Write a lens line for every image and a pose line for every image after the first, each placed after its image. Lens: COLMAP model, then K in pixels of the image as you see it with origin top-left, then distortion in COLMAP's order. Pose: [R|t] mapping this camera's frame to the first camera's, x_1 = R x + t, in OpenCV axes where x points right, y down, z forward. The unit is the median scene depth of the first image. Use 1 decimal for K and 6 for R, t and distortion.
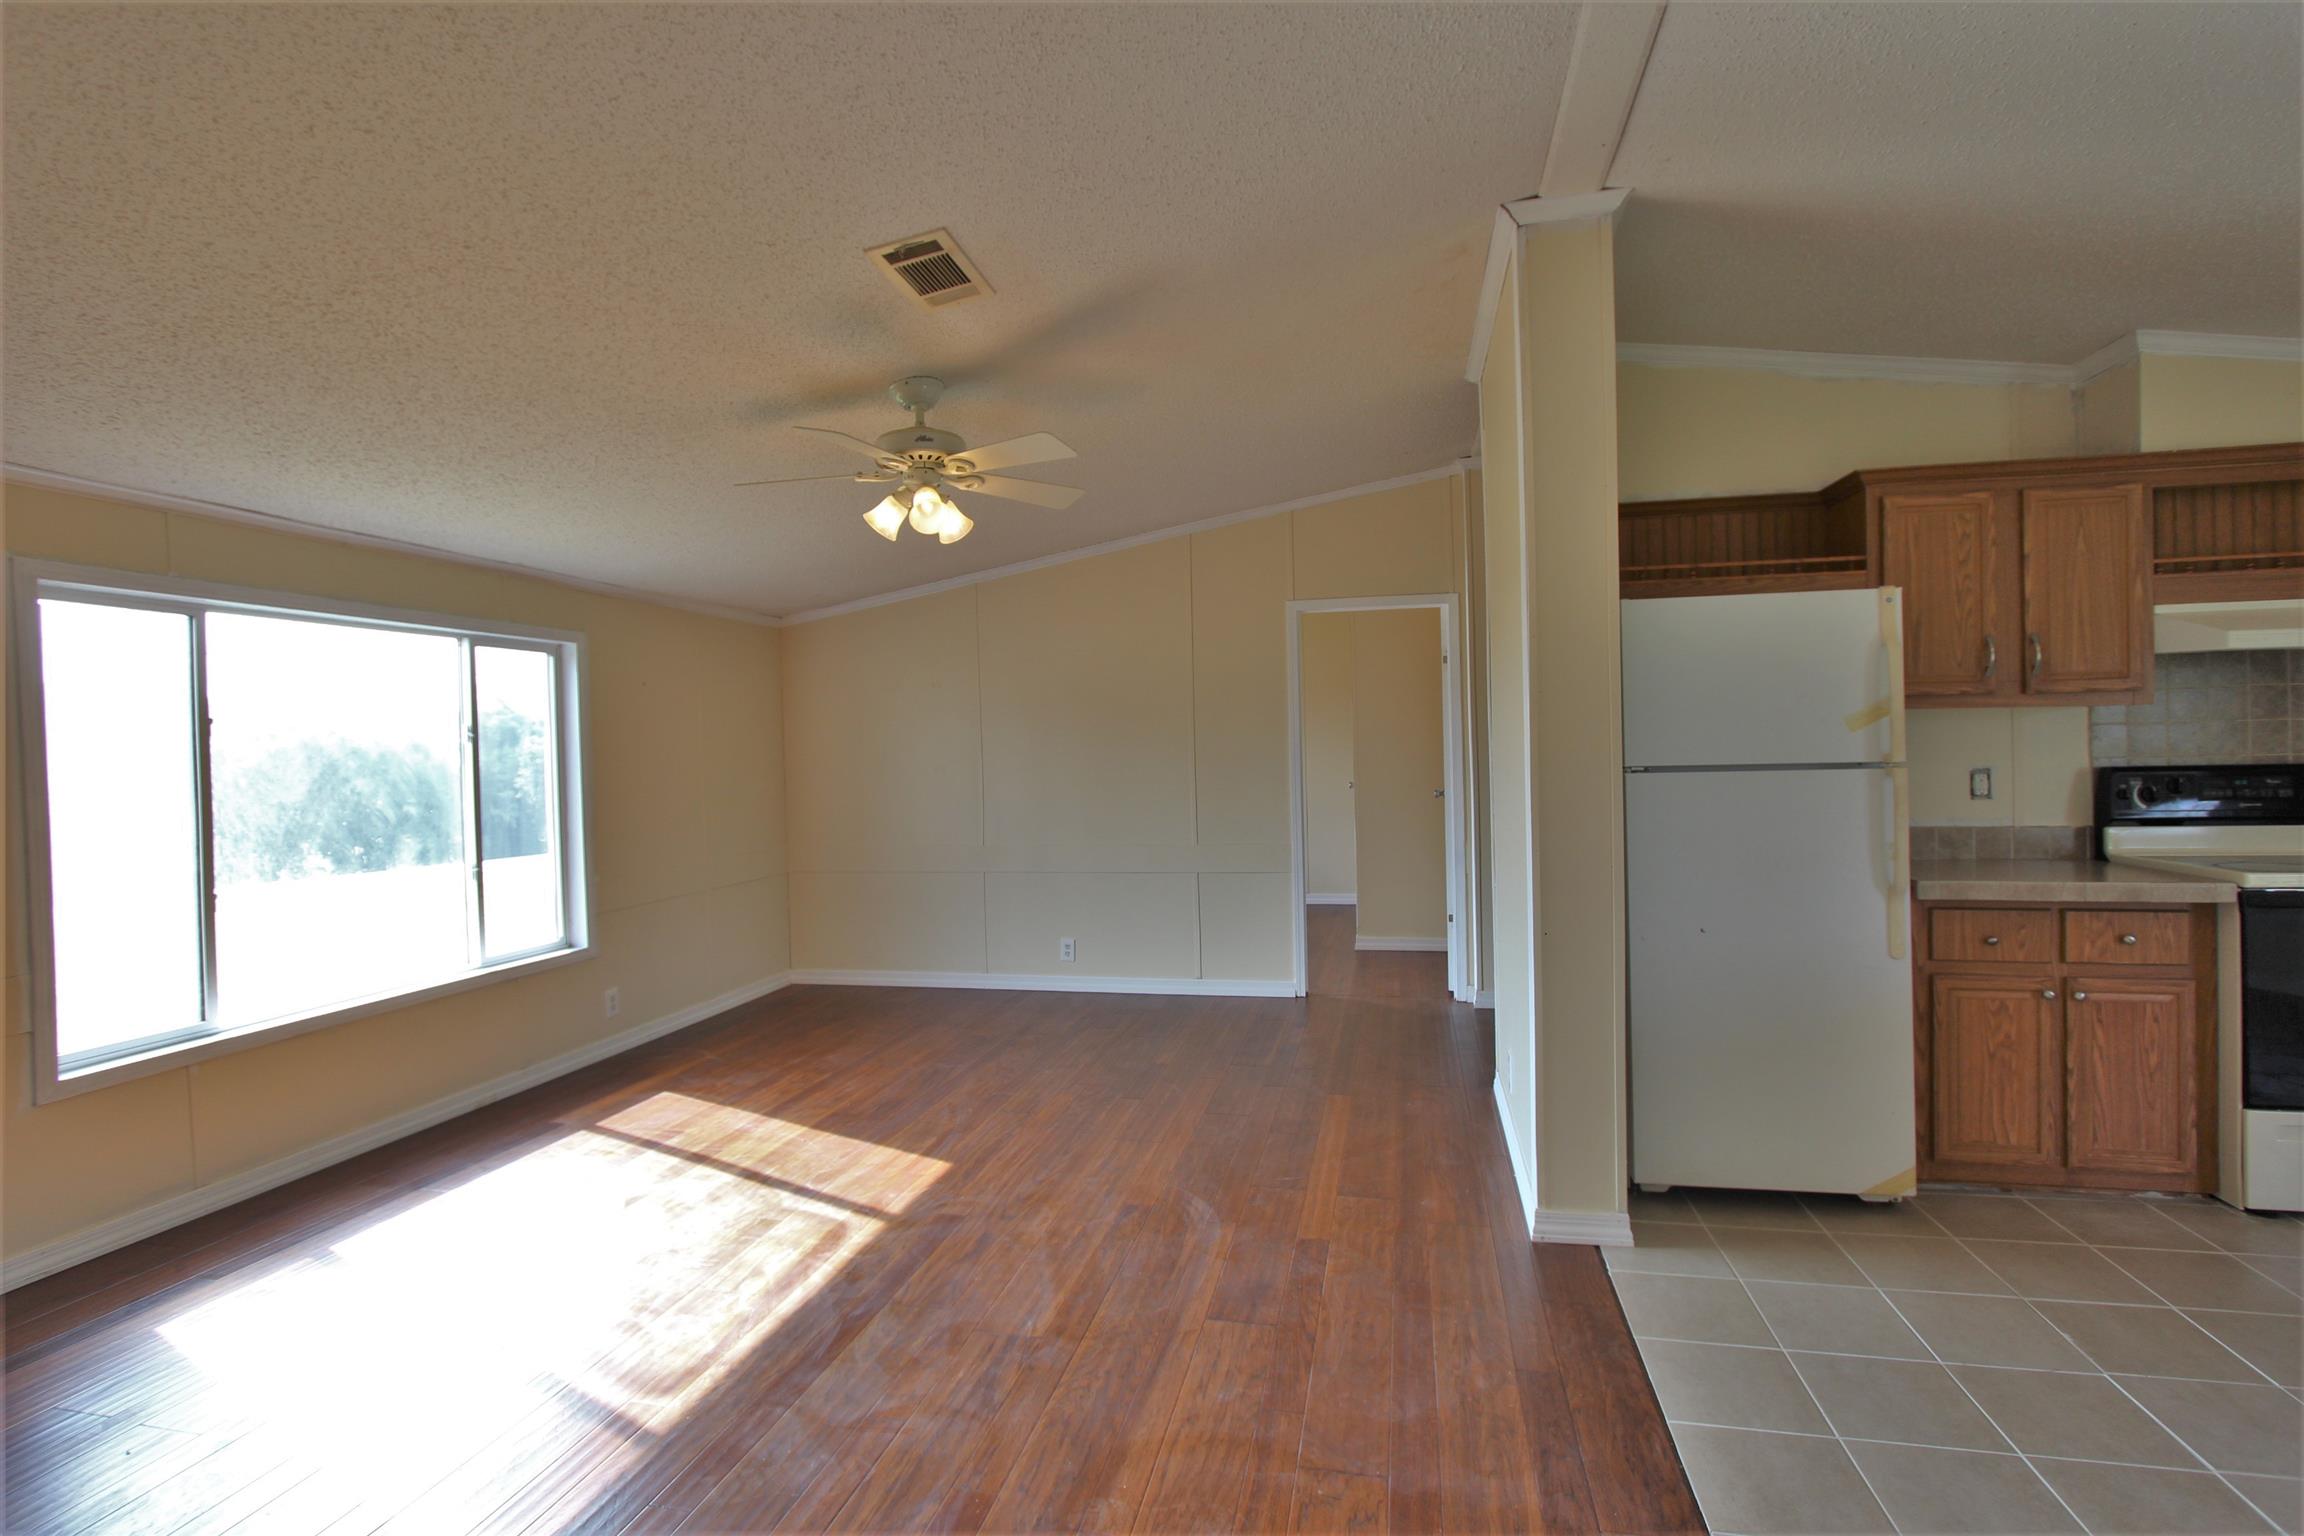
lens RADIAL K [[1060.3, 0, 1167.8], [0, 1060.3, 761.2], [0, 0, 1]] dist [-0.019048, 0.002173]
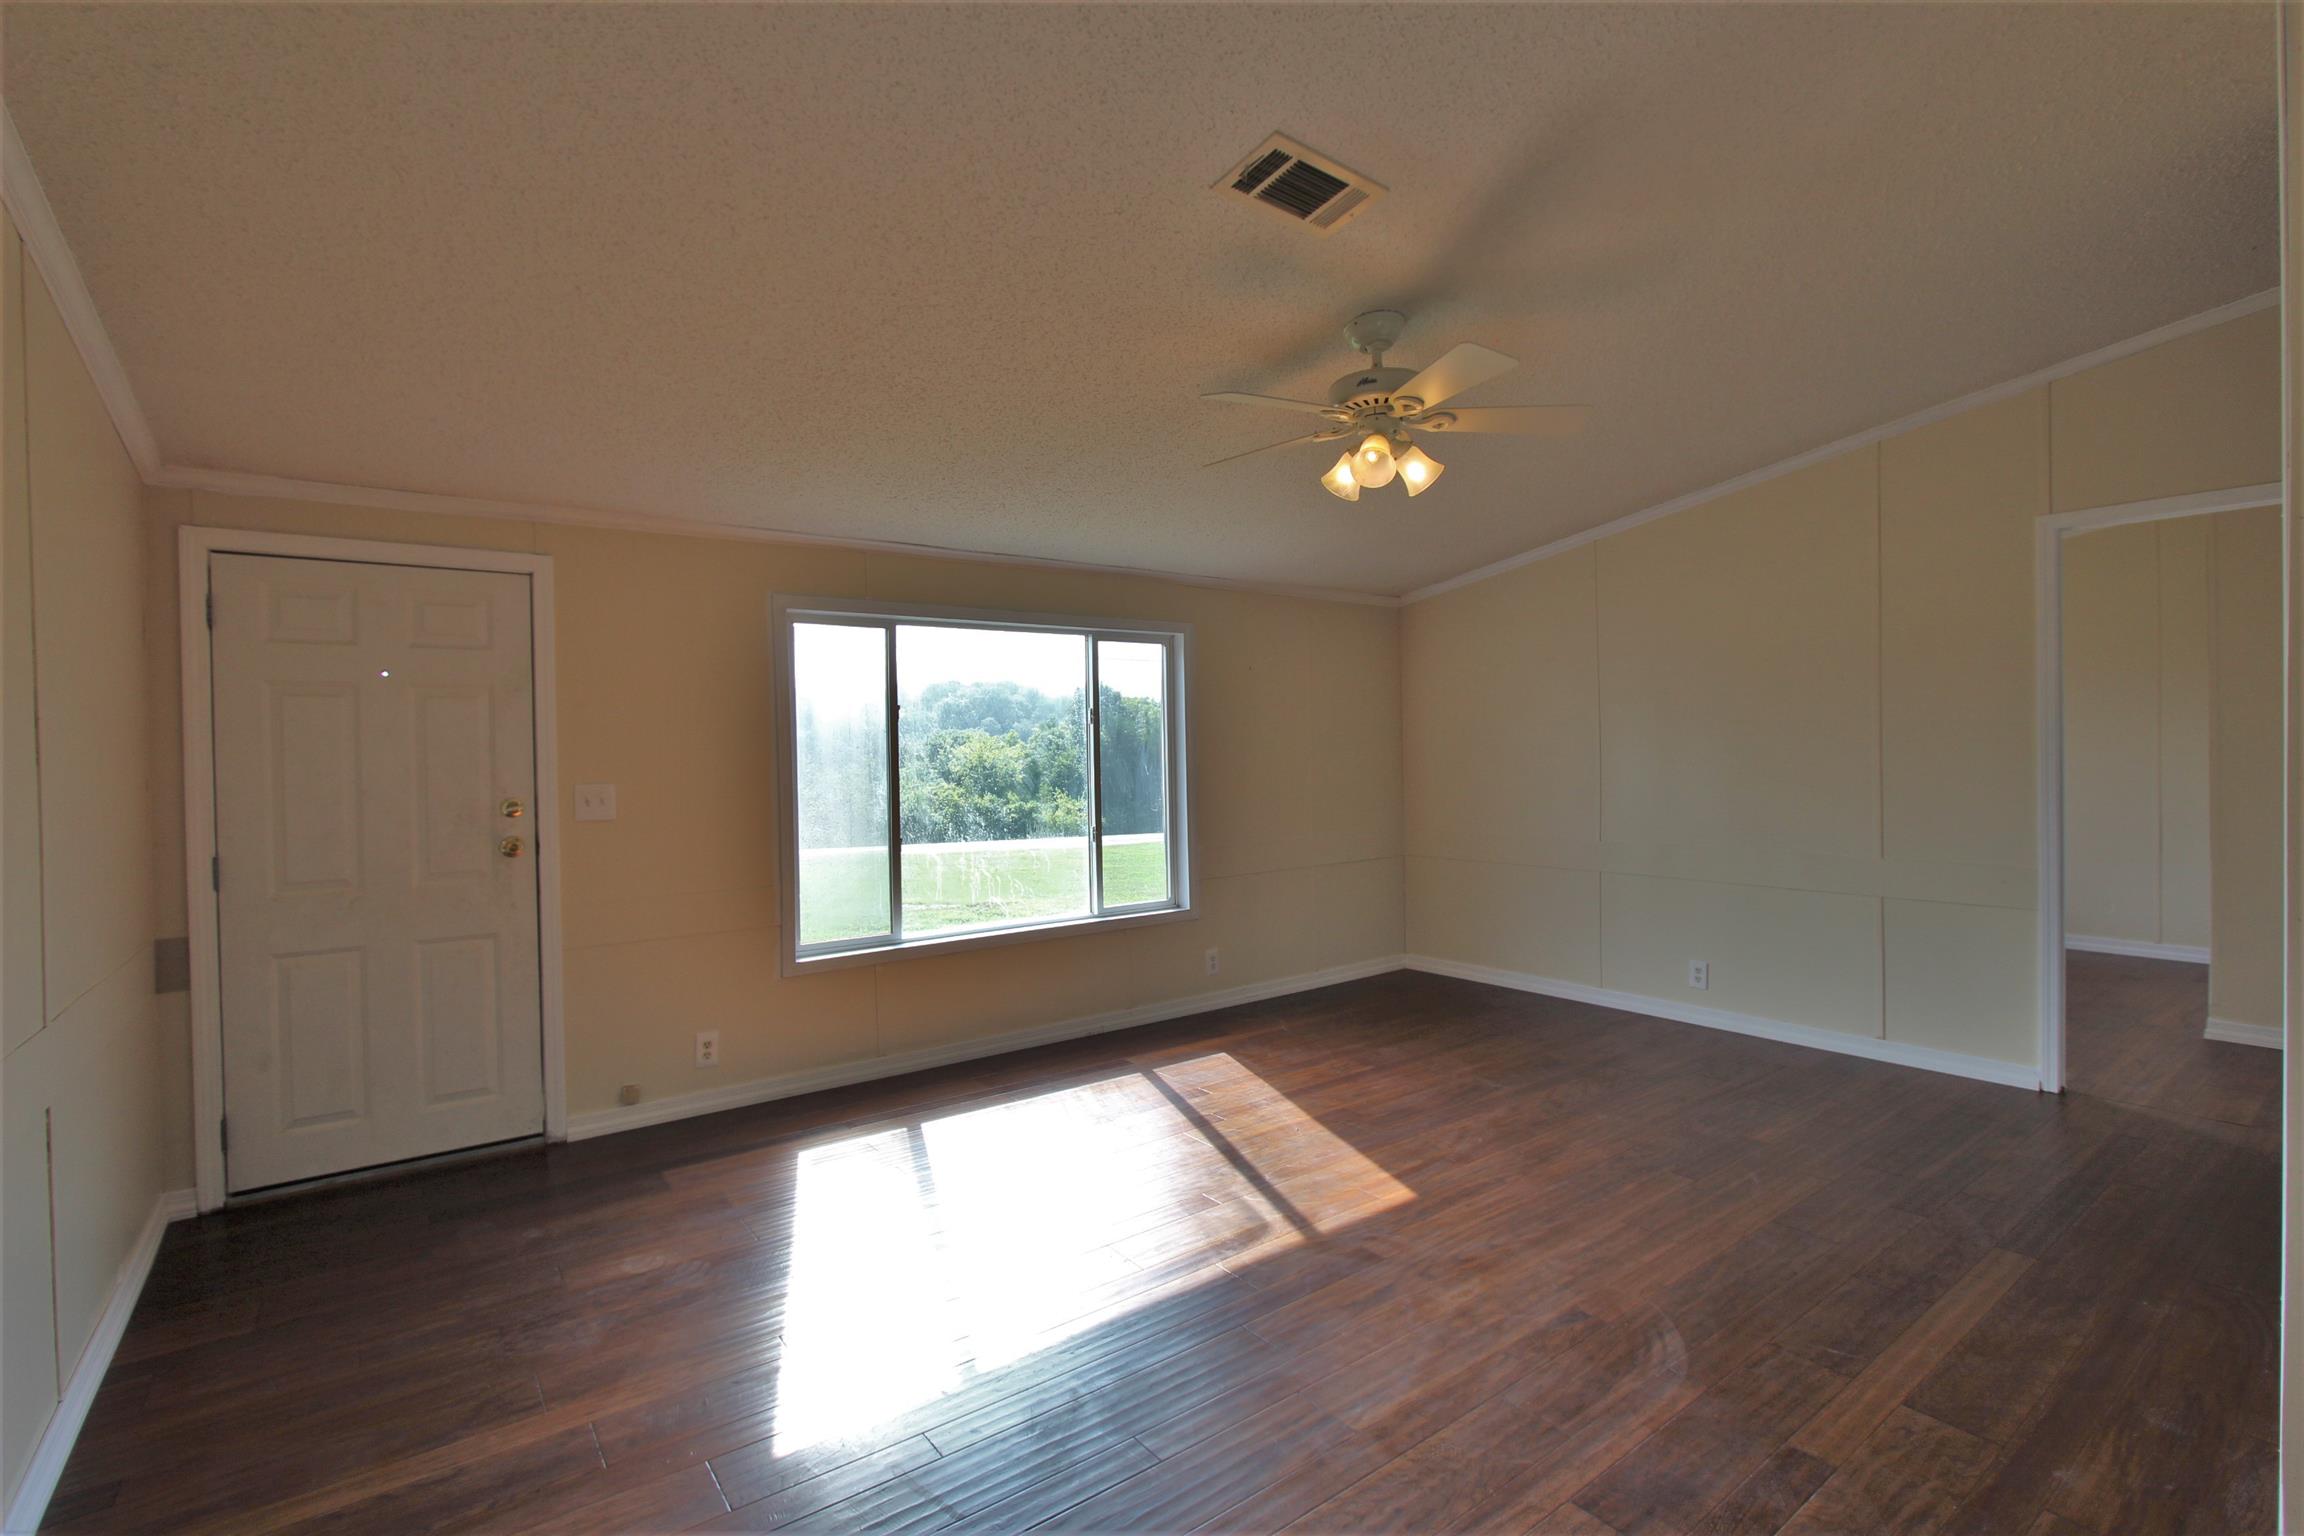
lens RADIAL K [[1060.3, 0, 1167.8], [0, 1060.3, 761.2], [0, 0, 1]] dist [-0.019048, 0.002173]
pose [[0.761133, 0.019248, -0.648310, 0.209859], [-0.008851, 0.999775, 0.019292, -0.000044], [0.648535, -0.008945, 0.761132, 0.193219]]
